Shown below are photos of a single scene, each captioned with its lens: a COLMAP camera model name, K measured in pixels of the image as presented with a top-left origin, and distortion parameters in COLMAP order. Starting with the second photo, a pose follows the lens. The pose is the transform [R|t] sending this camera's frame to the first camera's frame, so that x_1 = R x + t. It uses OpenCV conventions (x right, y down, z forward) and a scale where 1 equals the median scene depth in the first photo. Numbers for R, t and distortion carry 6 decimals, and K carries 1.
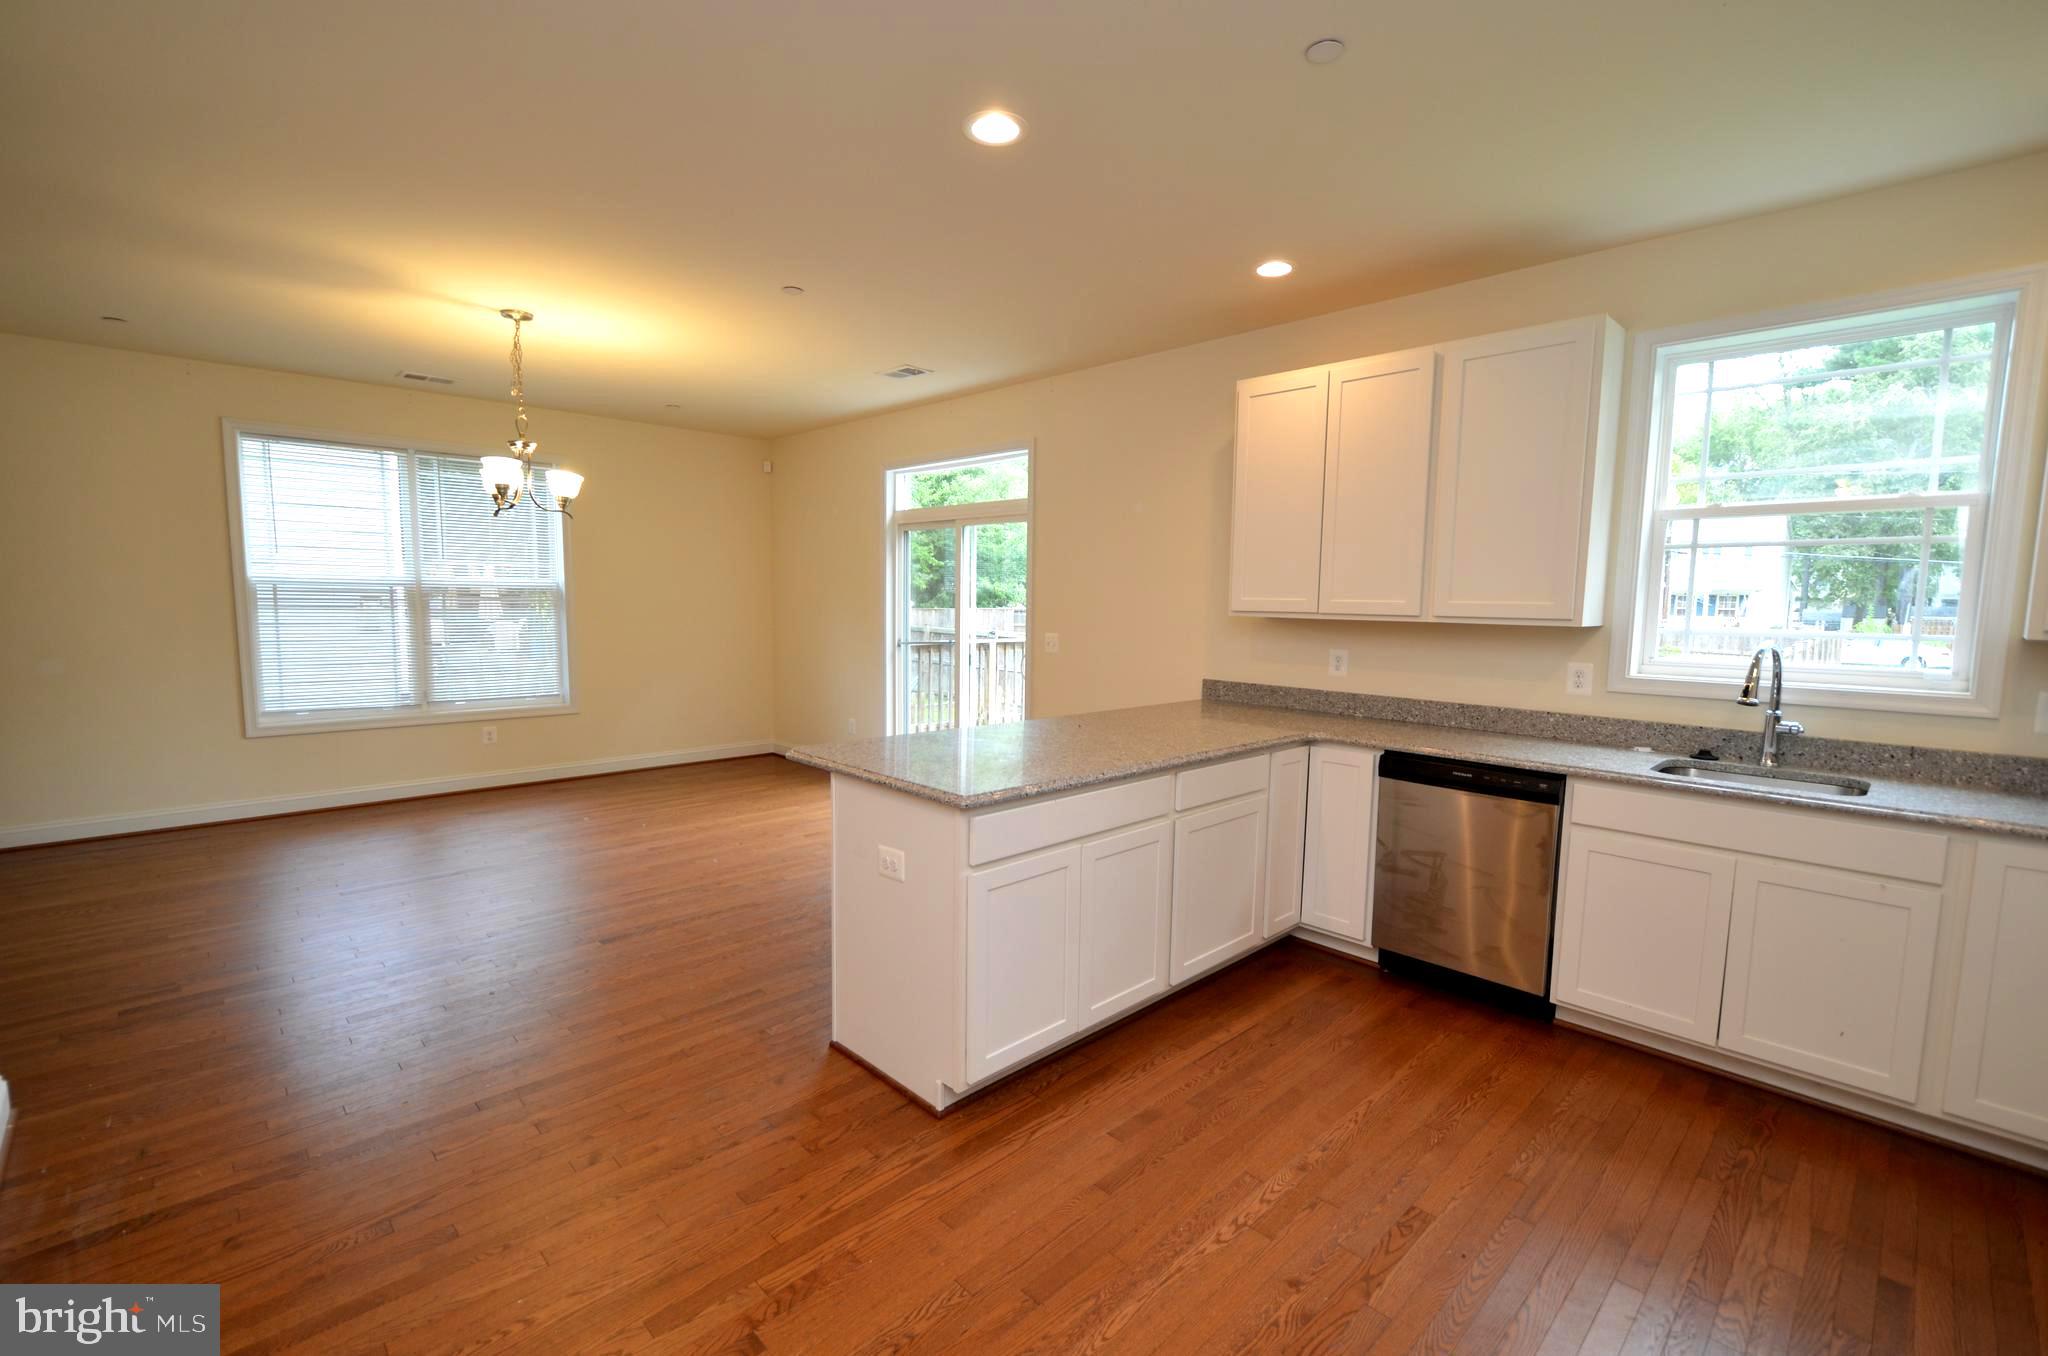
lens RADIAL K [[887.8, 0, 1025.6], [0, 887.8, 691.2], [0, 0, 1]] dist [0.008639, -0.007365]
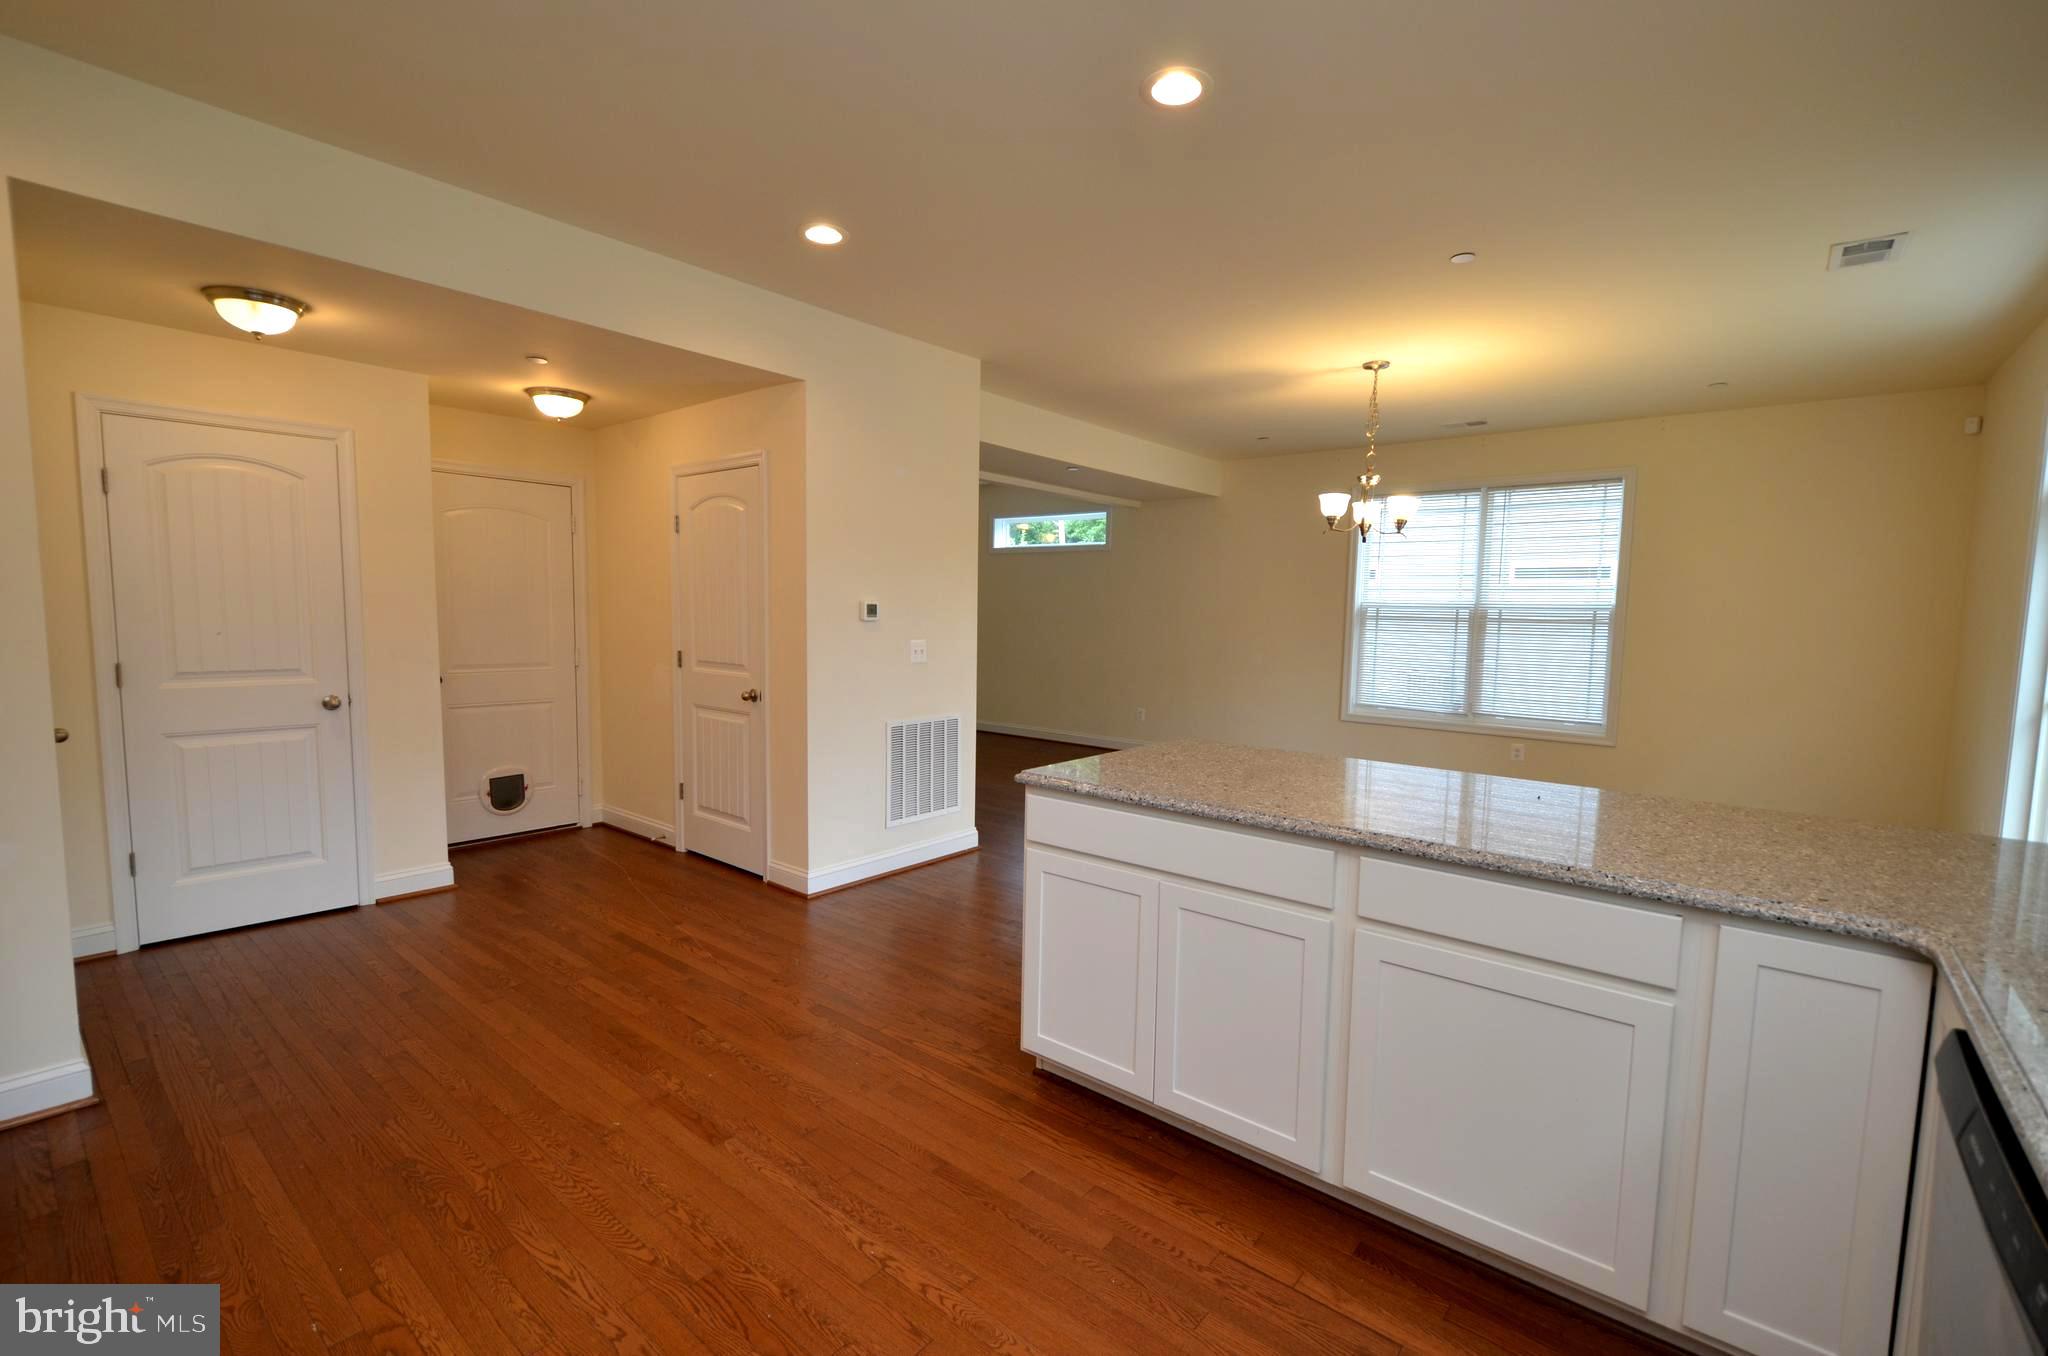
lens RADIAL K [[889.2, 0, 1029.9], [0, 889.2, 689.1], [0, 0, 1]] dist [-0.002210, -0.000891]
pose [[0.104541, 0.074408, -0.991733, 0.584374], [-0.123389, 0.990463, 0.061306, -0.027429], [0.986836, 0.115960, 0.112725, 0.513437]]
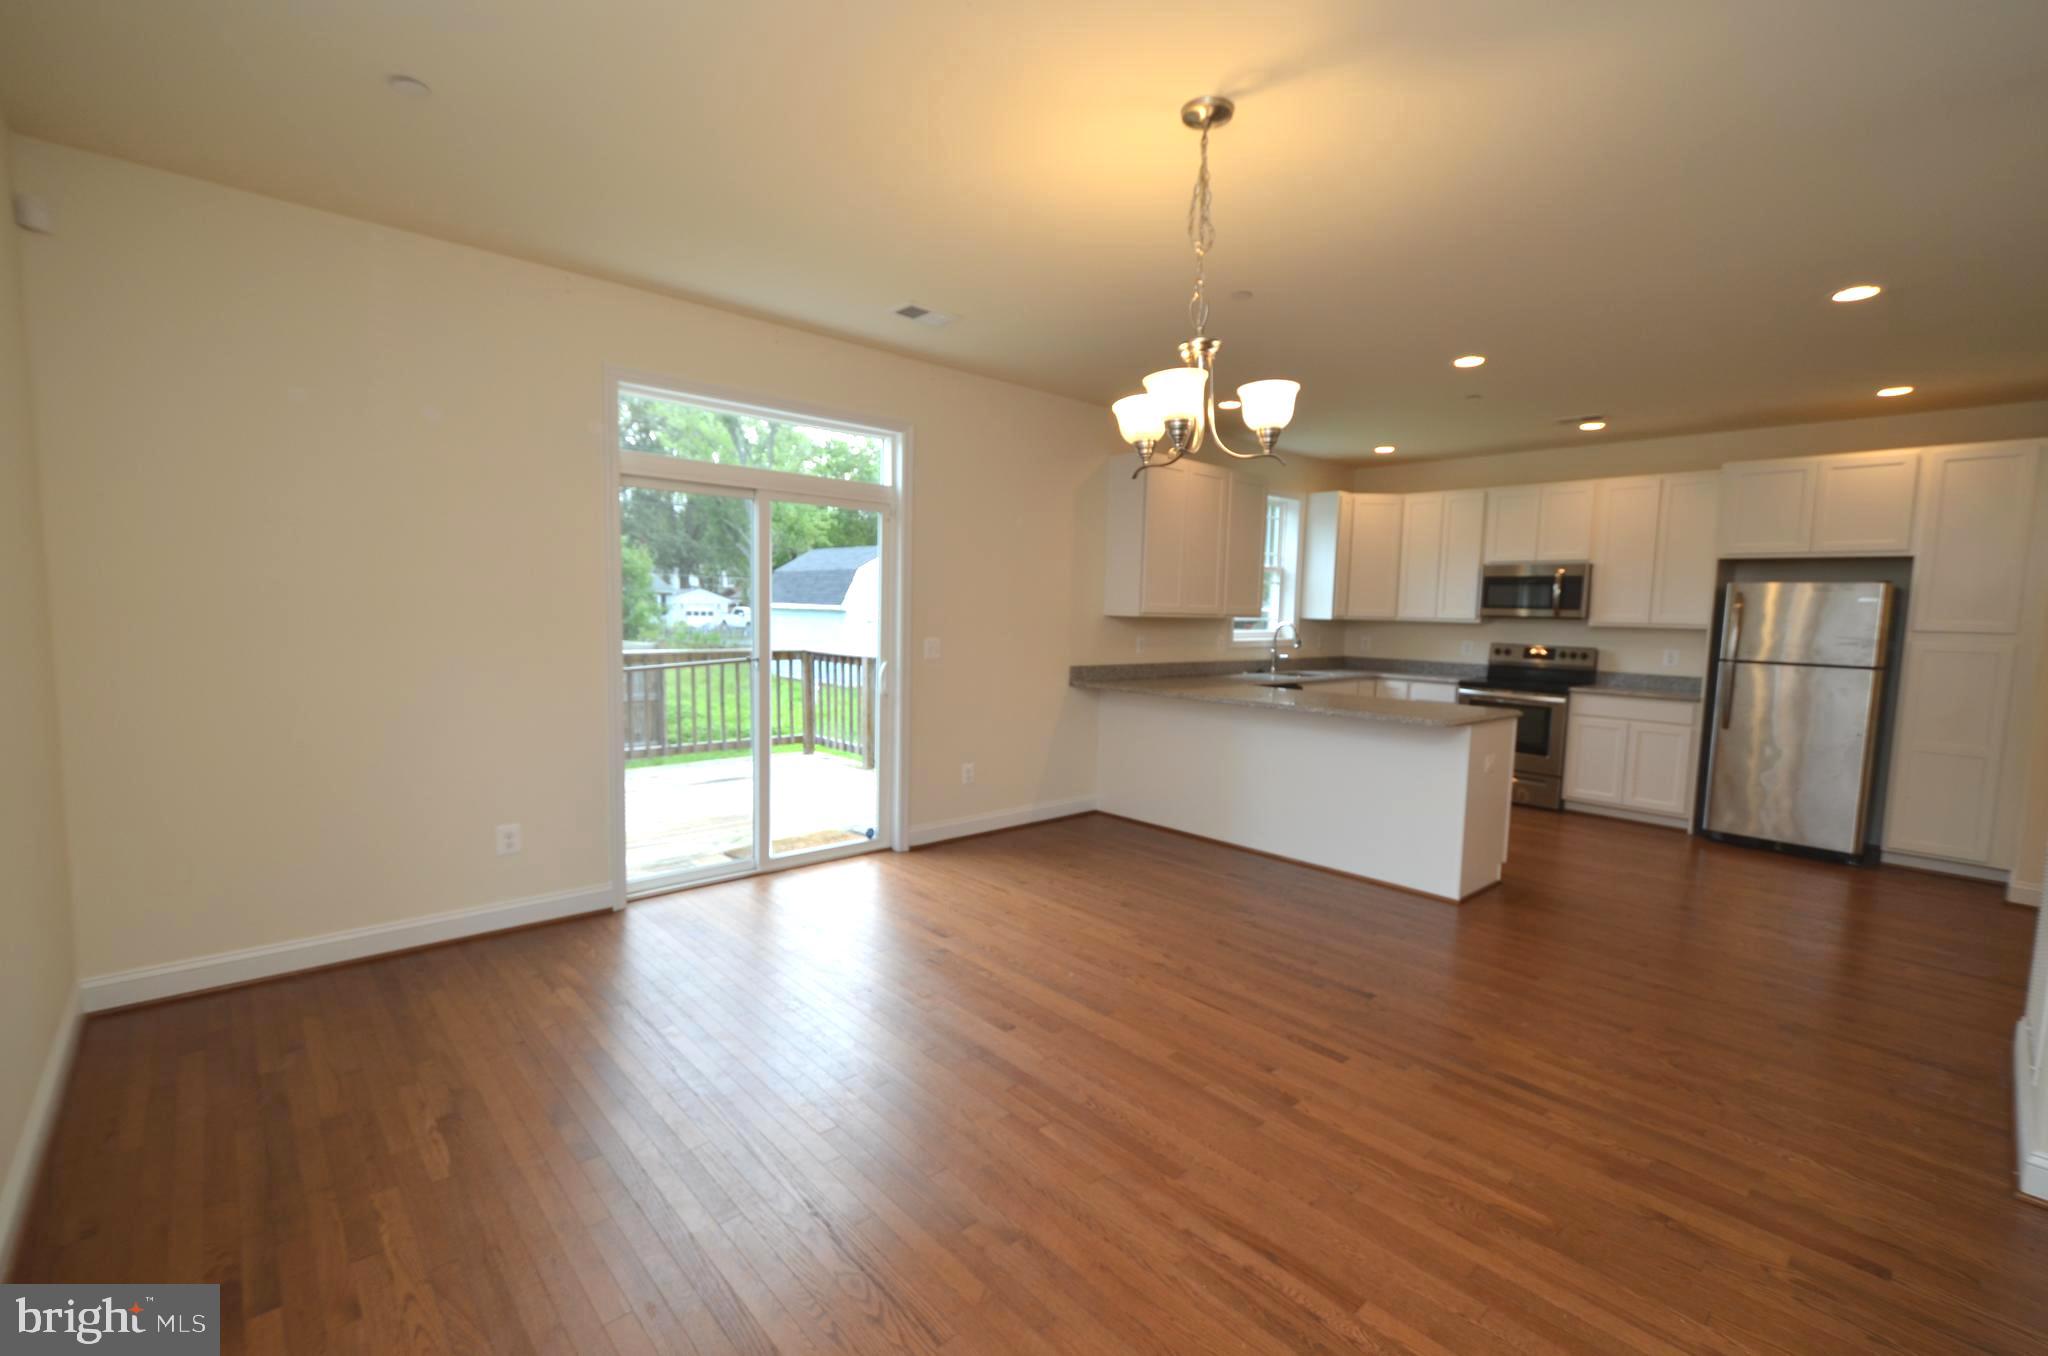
lens RADIAL K [[887.8, 0, 1025.6], [0, 887.8, 691.2], [0, 0, 1]] dist [0.008639, -0.007365]
pose [[0.035059, -0.108155, 0.993516, -1.256218], [0.084573, 0.990882, 0.104884, -0.137945], [-0.995800, 0.080347, 0.043886, 1.195446]]
